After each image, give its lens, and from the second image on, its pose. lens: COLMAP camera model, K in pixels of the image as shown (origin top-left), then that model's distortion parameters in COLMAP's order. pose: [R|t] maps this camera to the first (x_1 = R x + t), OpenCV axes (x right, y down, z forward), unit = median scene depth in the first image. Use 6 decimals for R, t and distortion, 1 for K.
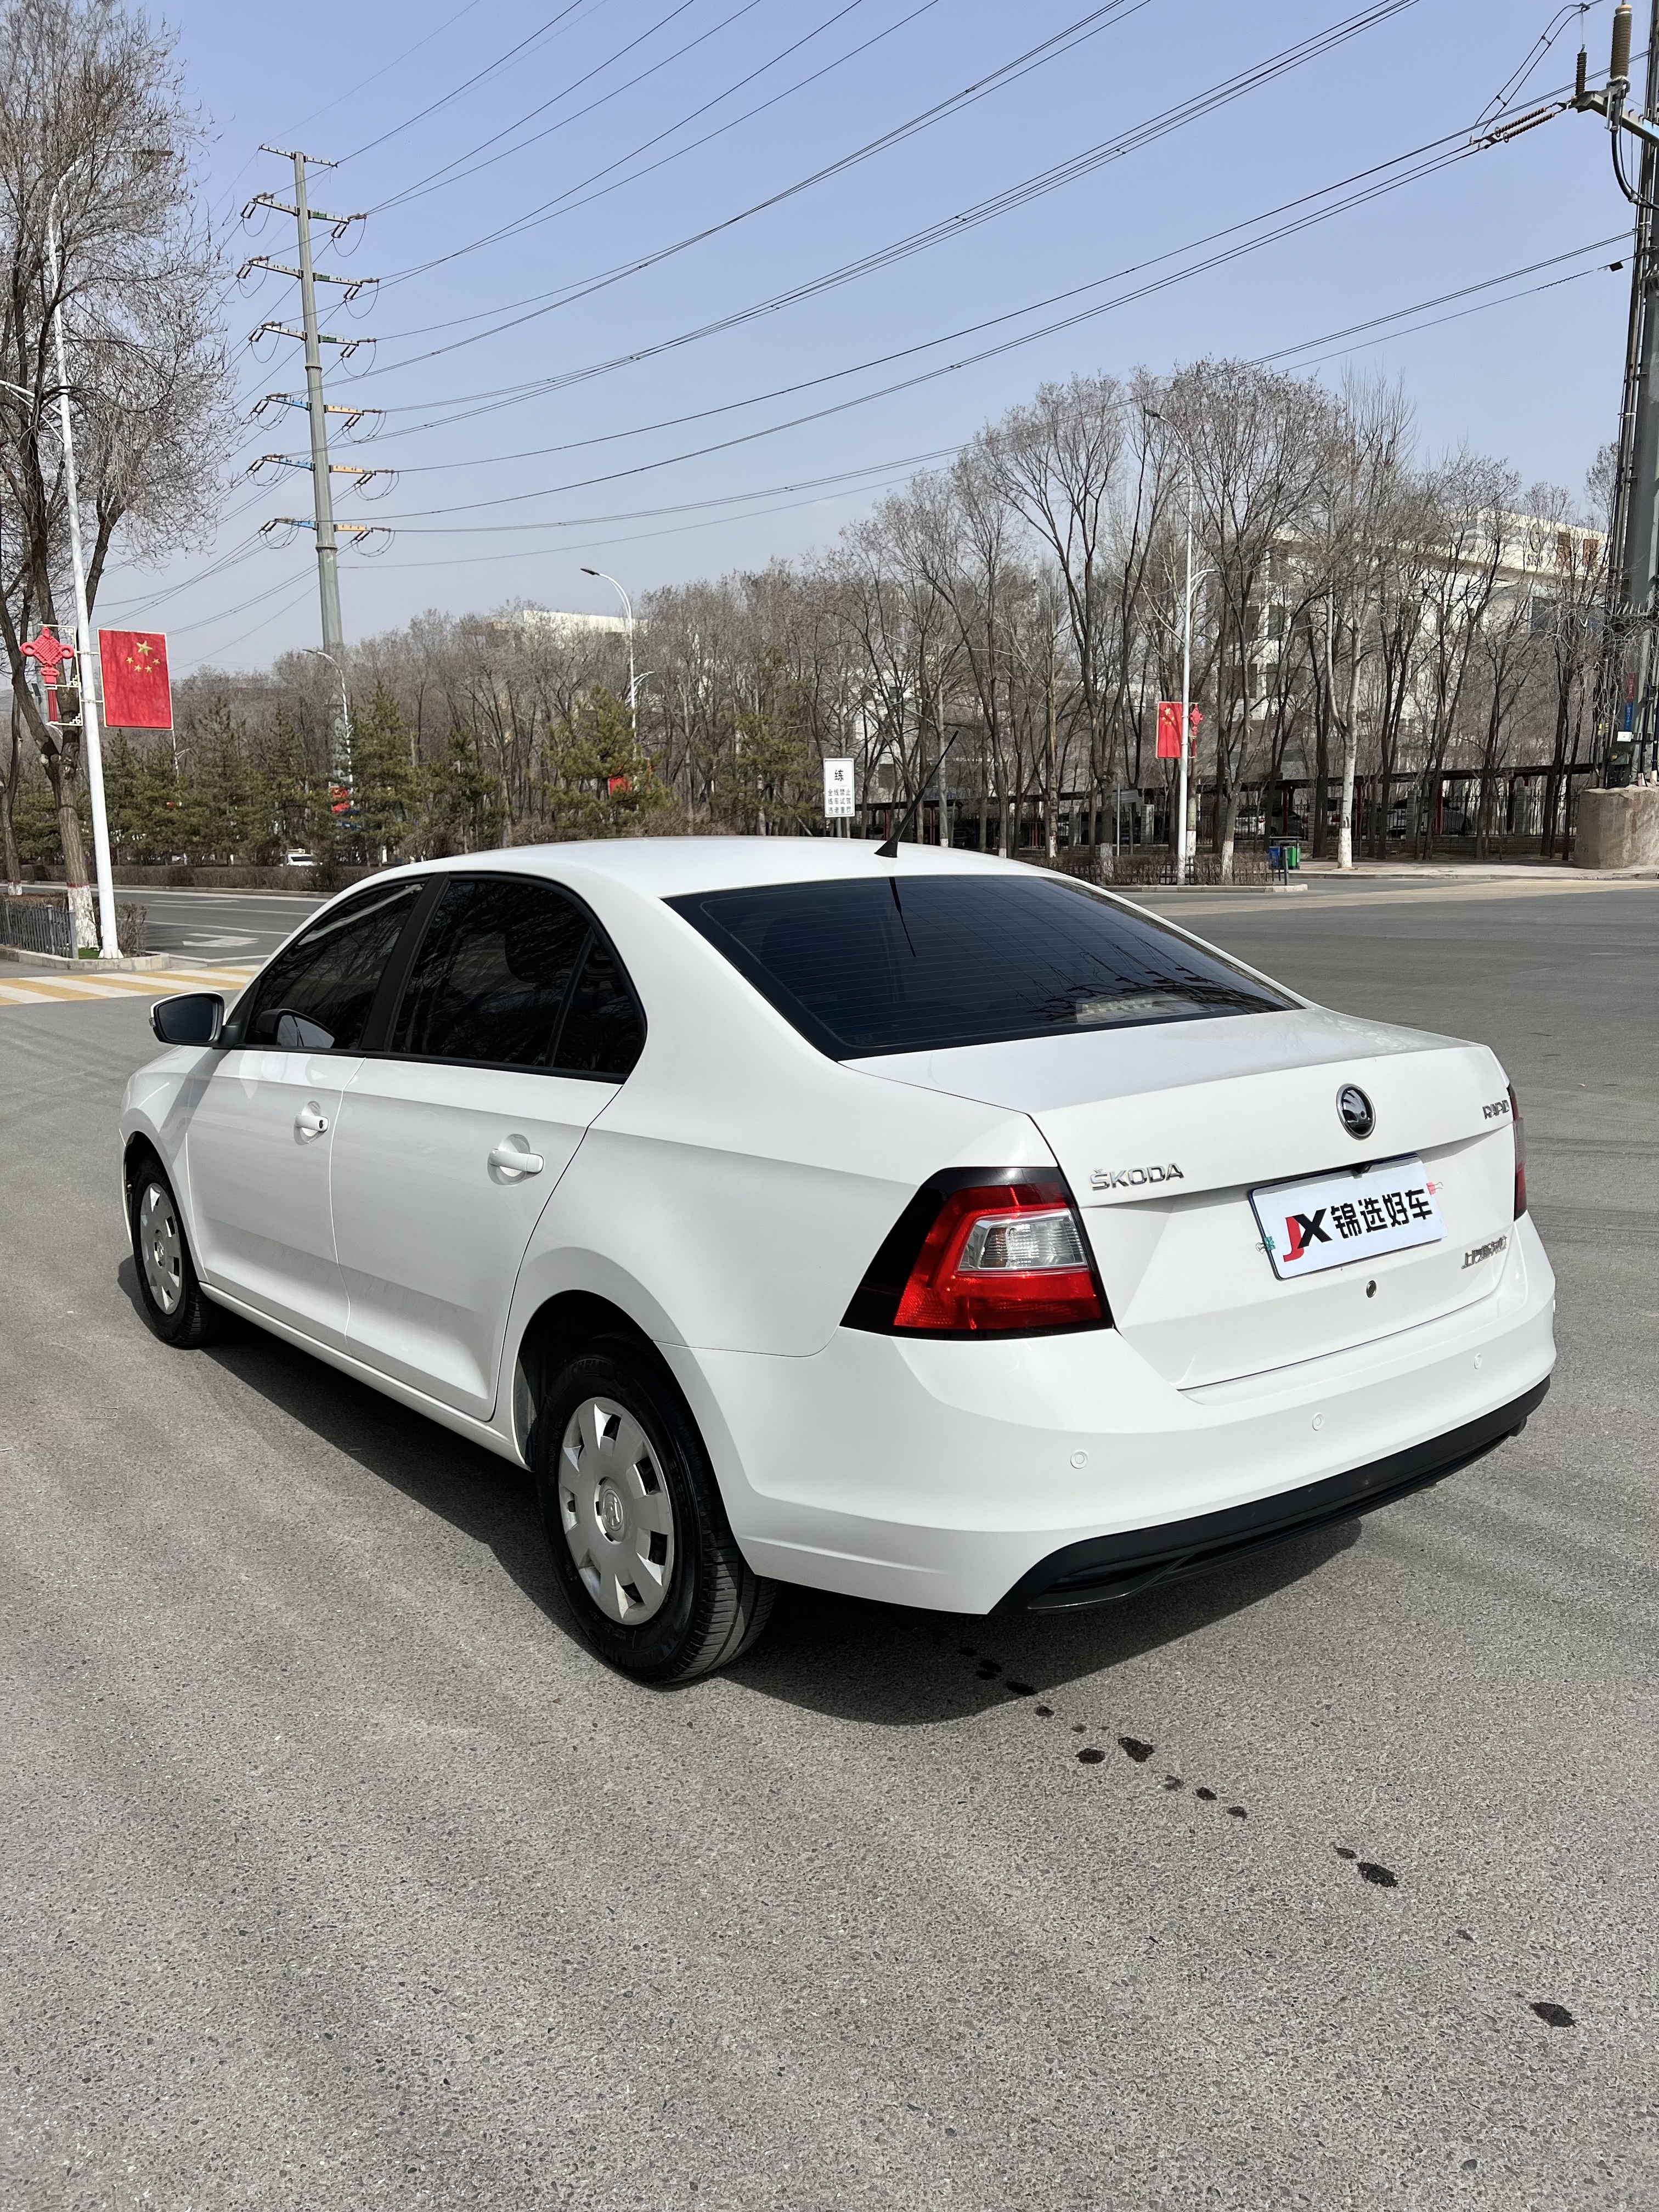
lens RADIAL K [[1644.1, 0, 833.8], [0, 1644.1, 1140.1], [0, 0, 1]] dist [0.037228, -0.049590]
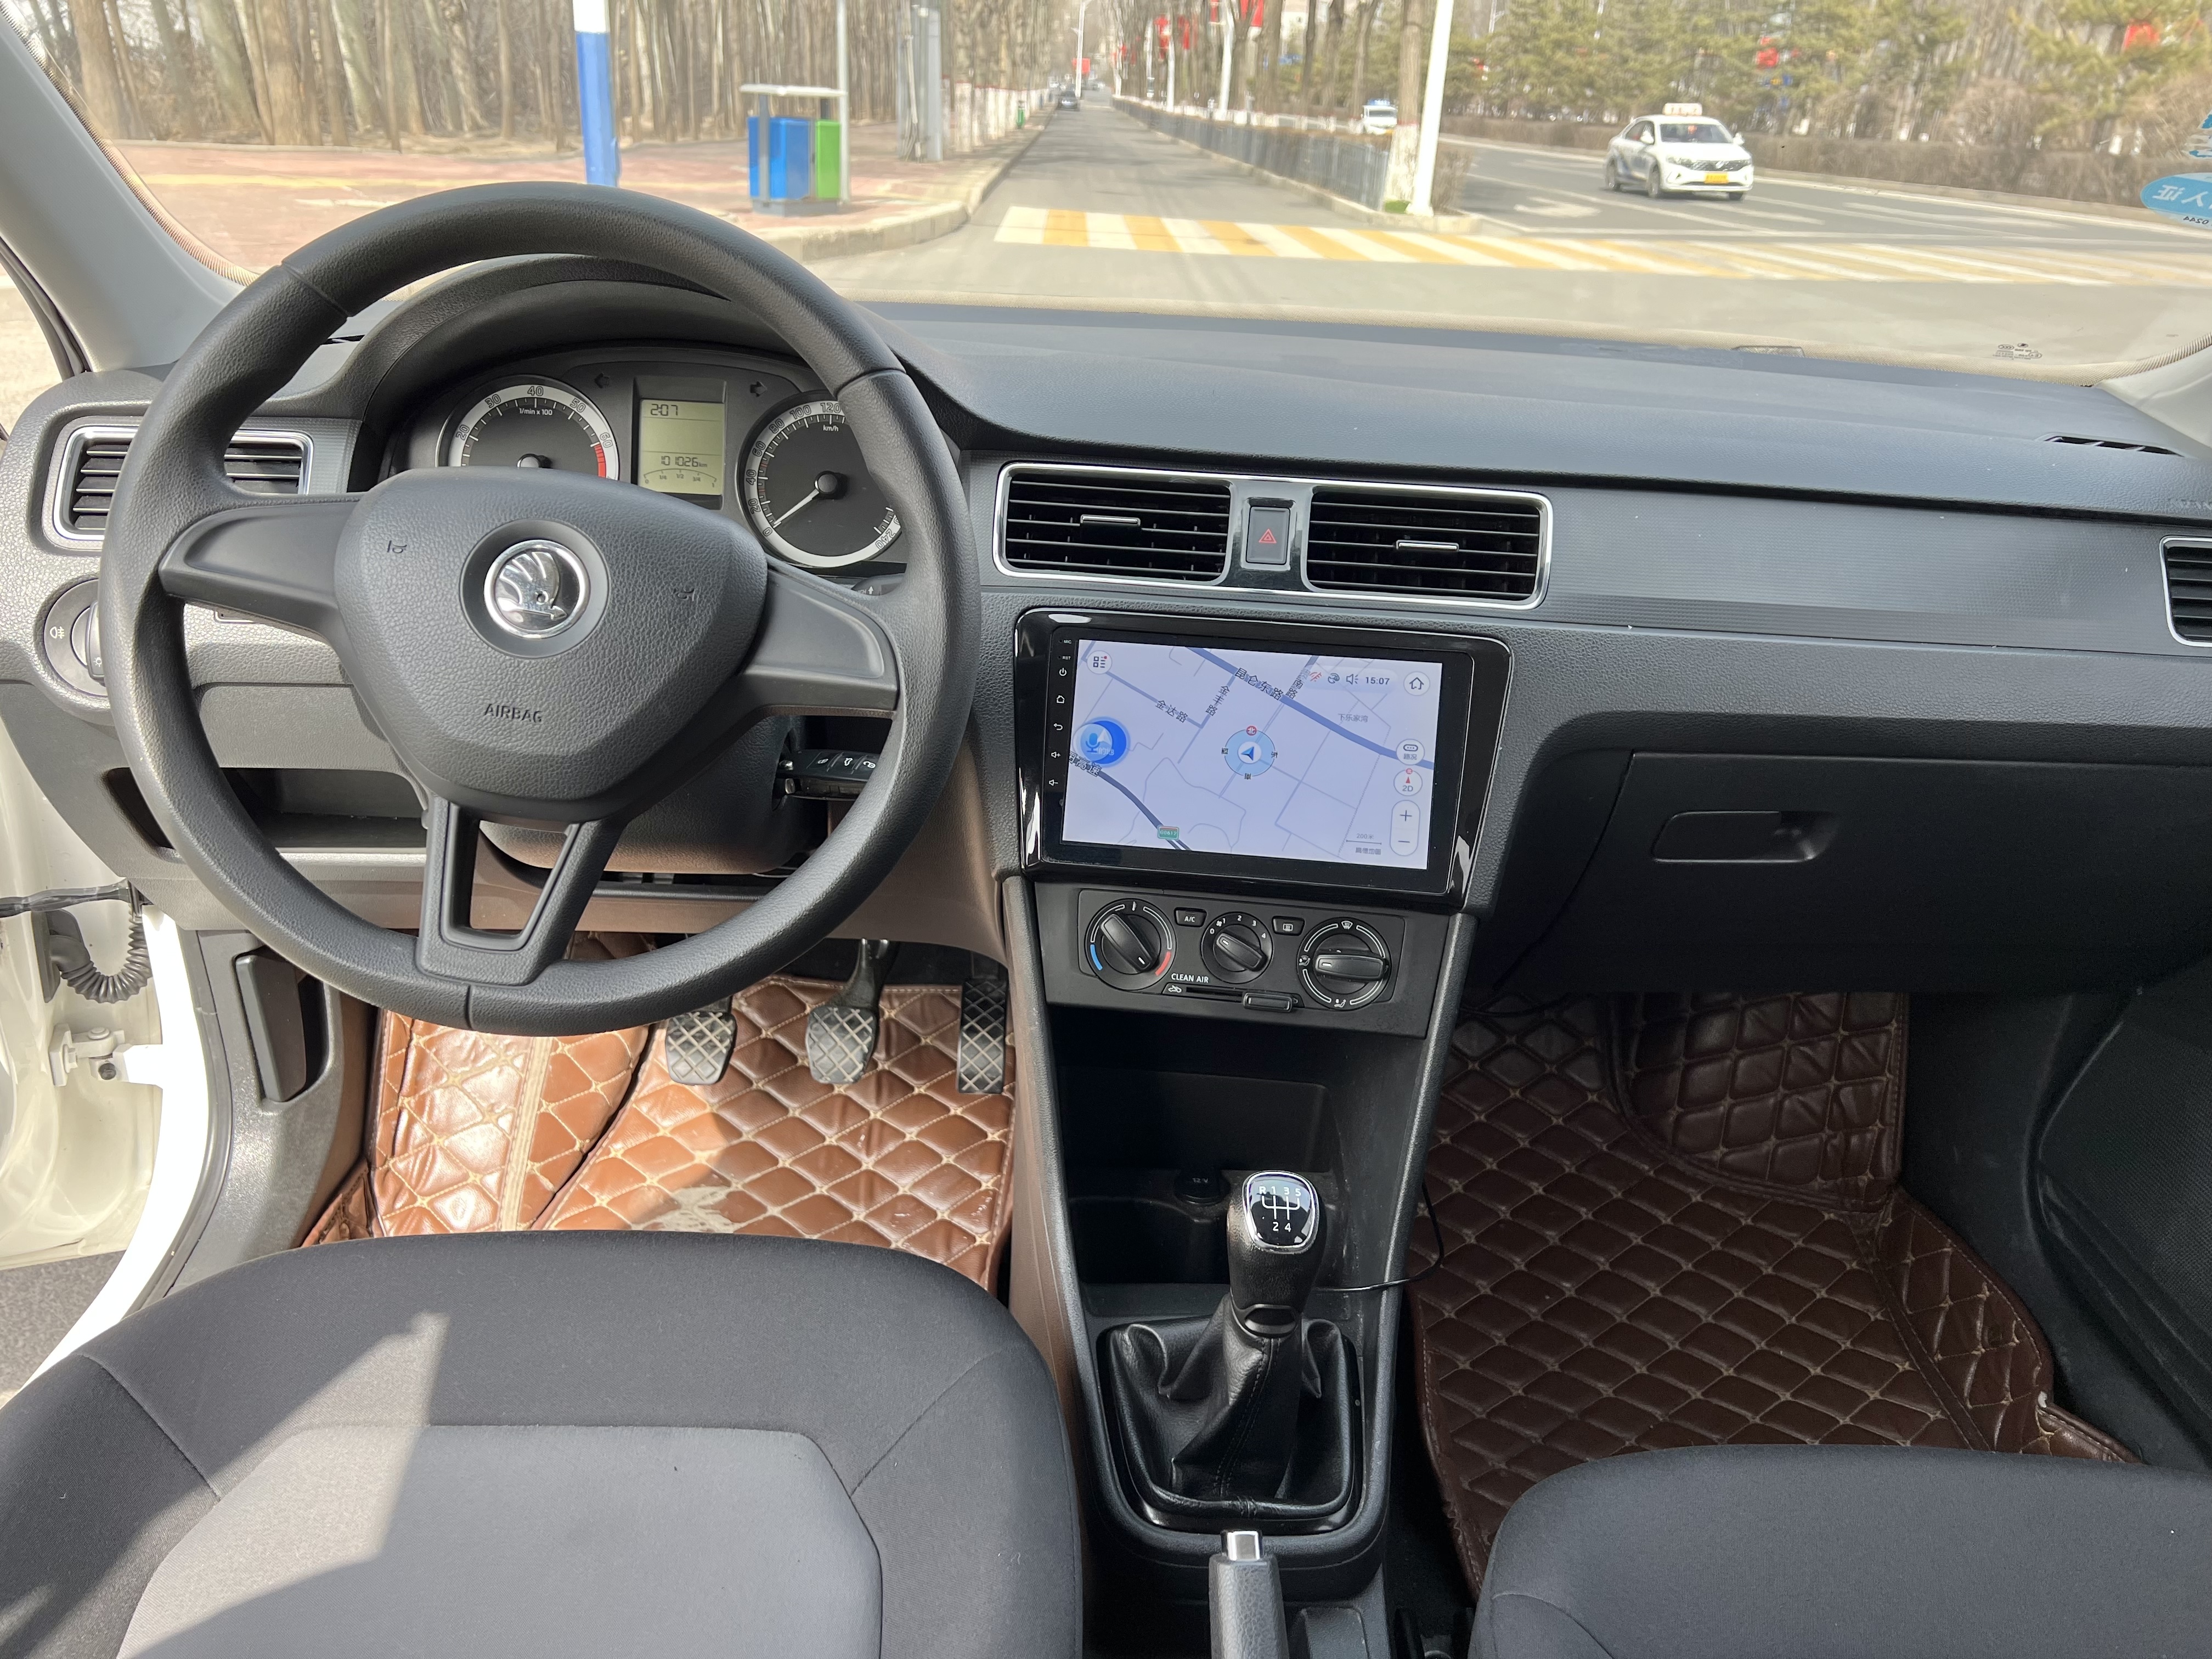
lens RADIAL K [[1646.9, 0, 1106.0], [0, 1646.9, 829.5], [0, 0, 1]] dist [0.048161, -0.062779]
pose [[0.800589, 0.289755, -0.524500, -0.010626], [-0.163531, 0.947737, 0.273957, -0.009617], [0.576468, -0.133555, 0.806131, 0.095587]]
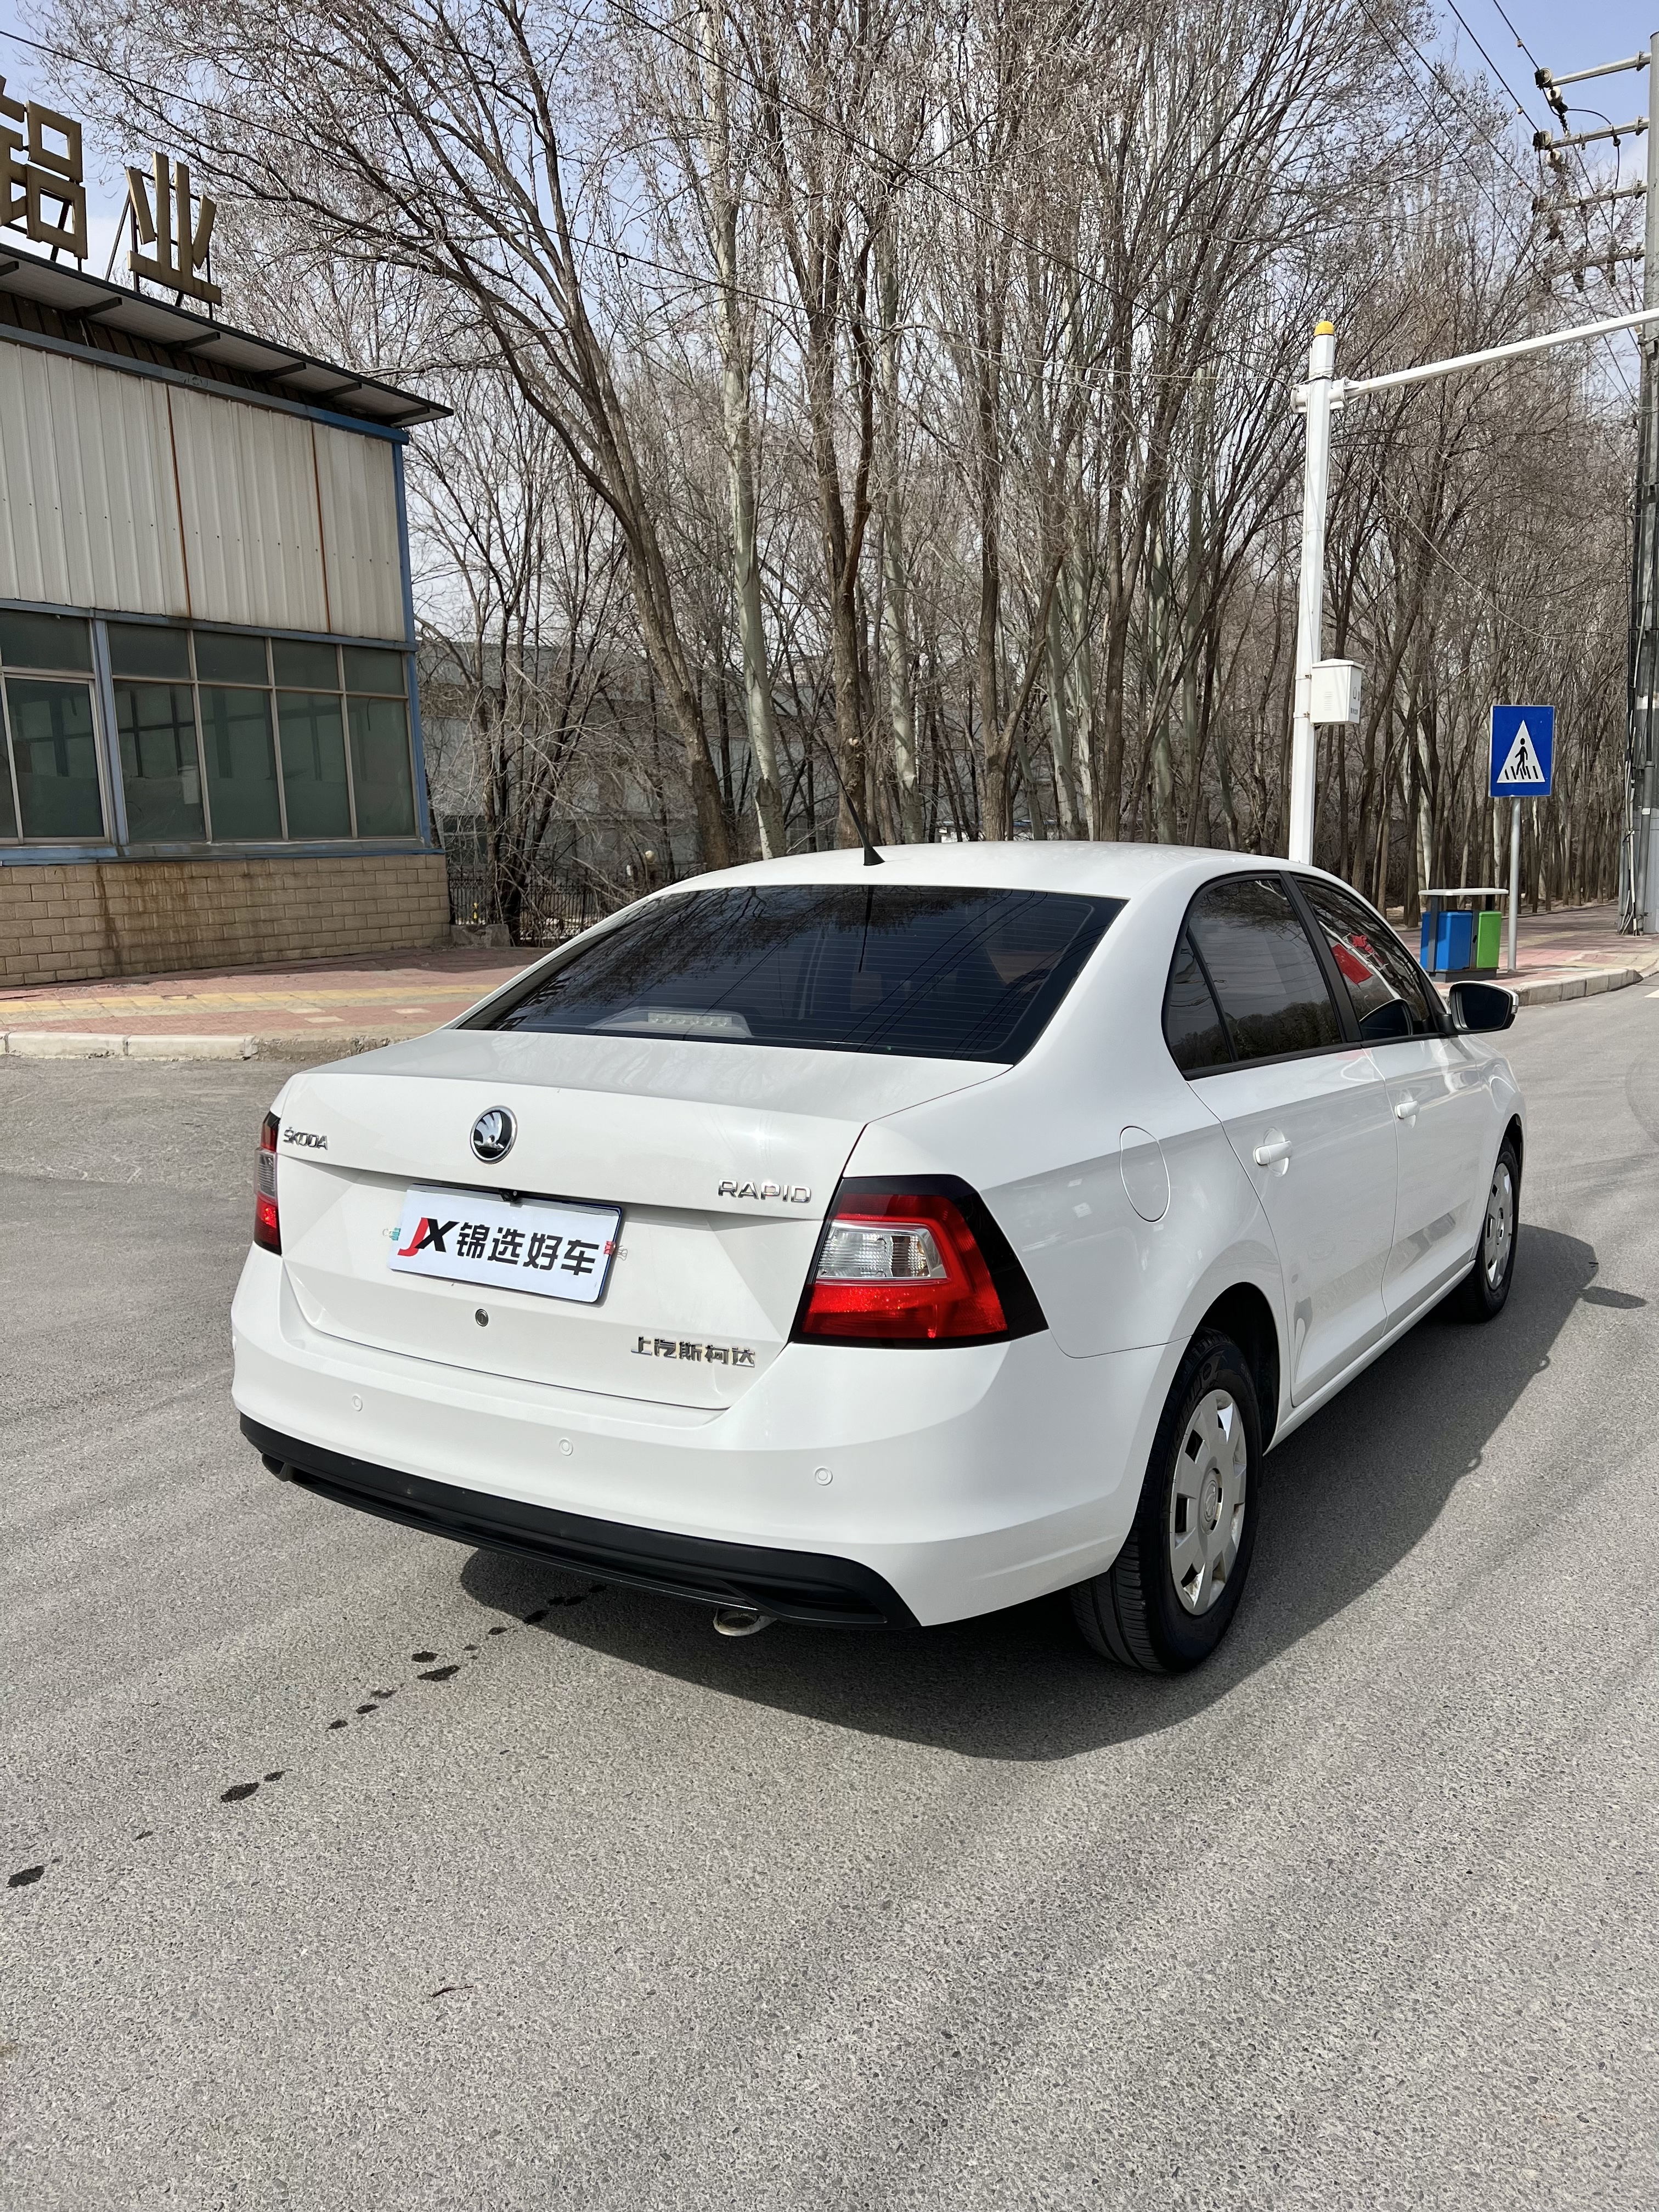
lens RADIAL K [[1646.9, 0, 848.2], [0, 1646.9, 1136.8], [0, 0, 1]] dist [0.048161, -0.062779]
pose [[0.333995, 0.156672, -0.929463, 0.083903], [-0.150730, 0.982277, 0.111410, -0.010151], [0.930445, 0.102888, 0.351690, 0.055260]]
